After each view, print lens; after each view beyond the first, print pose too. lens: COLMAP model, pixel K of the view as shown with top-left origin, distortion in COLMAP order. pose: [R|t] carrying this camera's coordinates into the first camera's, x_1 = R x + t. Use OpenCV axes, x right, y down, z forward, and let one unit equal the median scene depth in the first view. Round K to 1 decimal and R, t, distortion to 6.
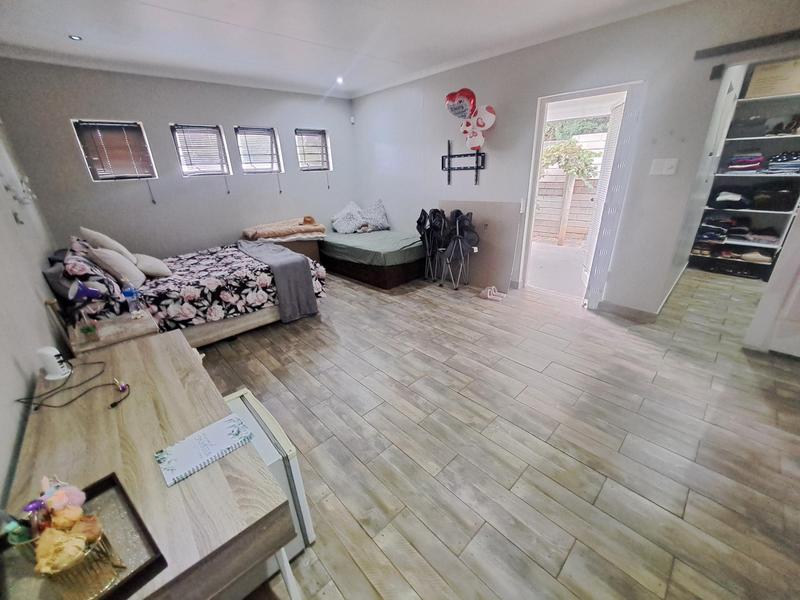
lens RADIAL K [[321.3, 0, 403.5], [0, 321.3, 299.0], [0, 0, 1]] dist [-0.011633, 0.000263]
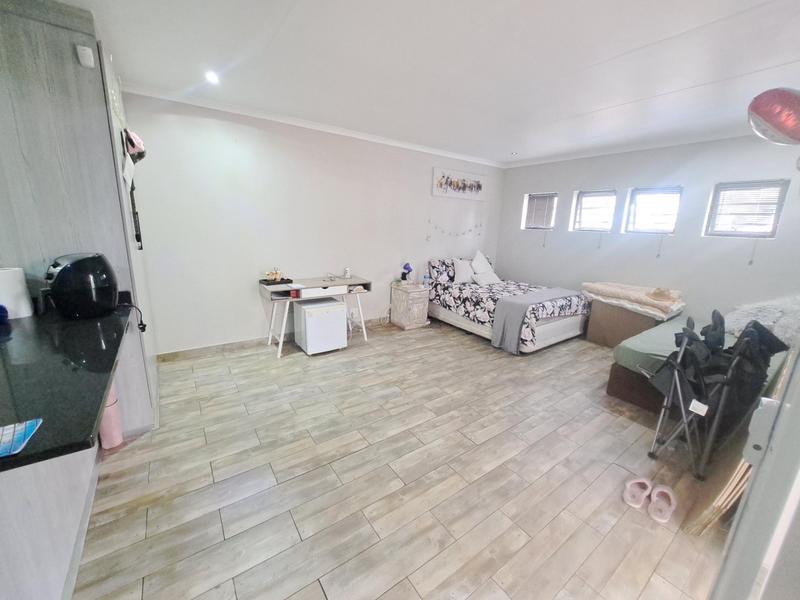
lens RADIAL K [[315.9, 0, 401.0], [0, 315.9, 298.1], [0, 0, 1]] dist [-0.013782, -0.000168]
pose [[-0.150560, 0.249959, -0.956479, 0.706655], [-0.400523, 0.869125, 0.290177, -0.258796], [0.903832, 0.426781, -0.030741, 0.553721]]
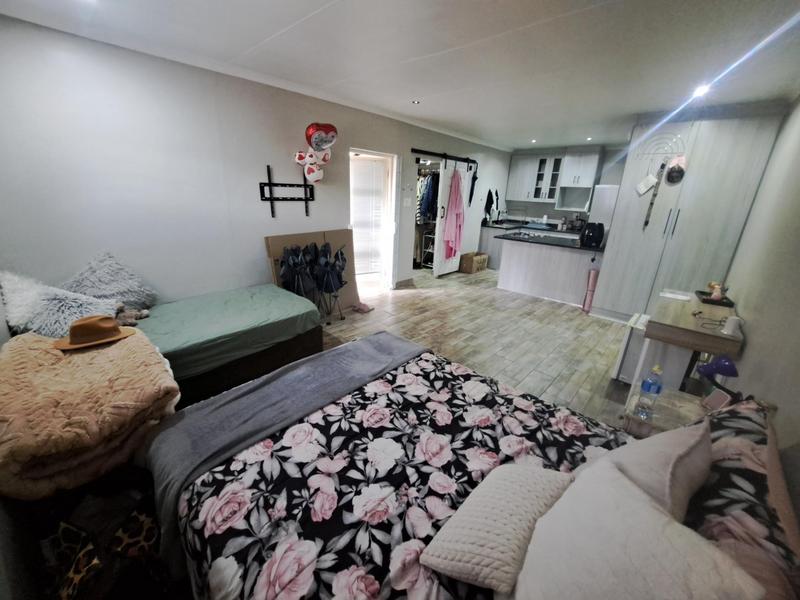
lens RADIAL K [[315.9, 0, 401.0], [0, 315.9, 298.1], [0, 0, 1]] dist [-0.013782, -0.000168]
pose [[-0.059932, -0.290057, 0.955131, -0.818020], [0.338283, 0.894328, 0.292819, -0.332912], [-0.939134, 0.340654, 0.044522, 0.813233]]
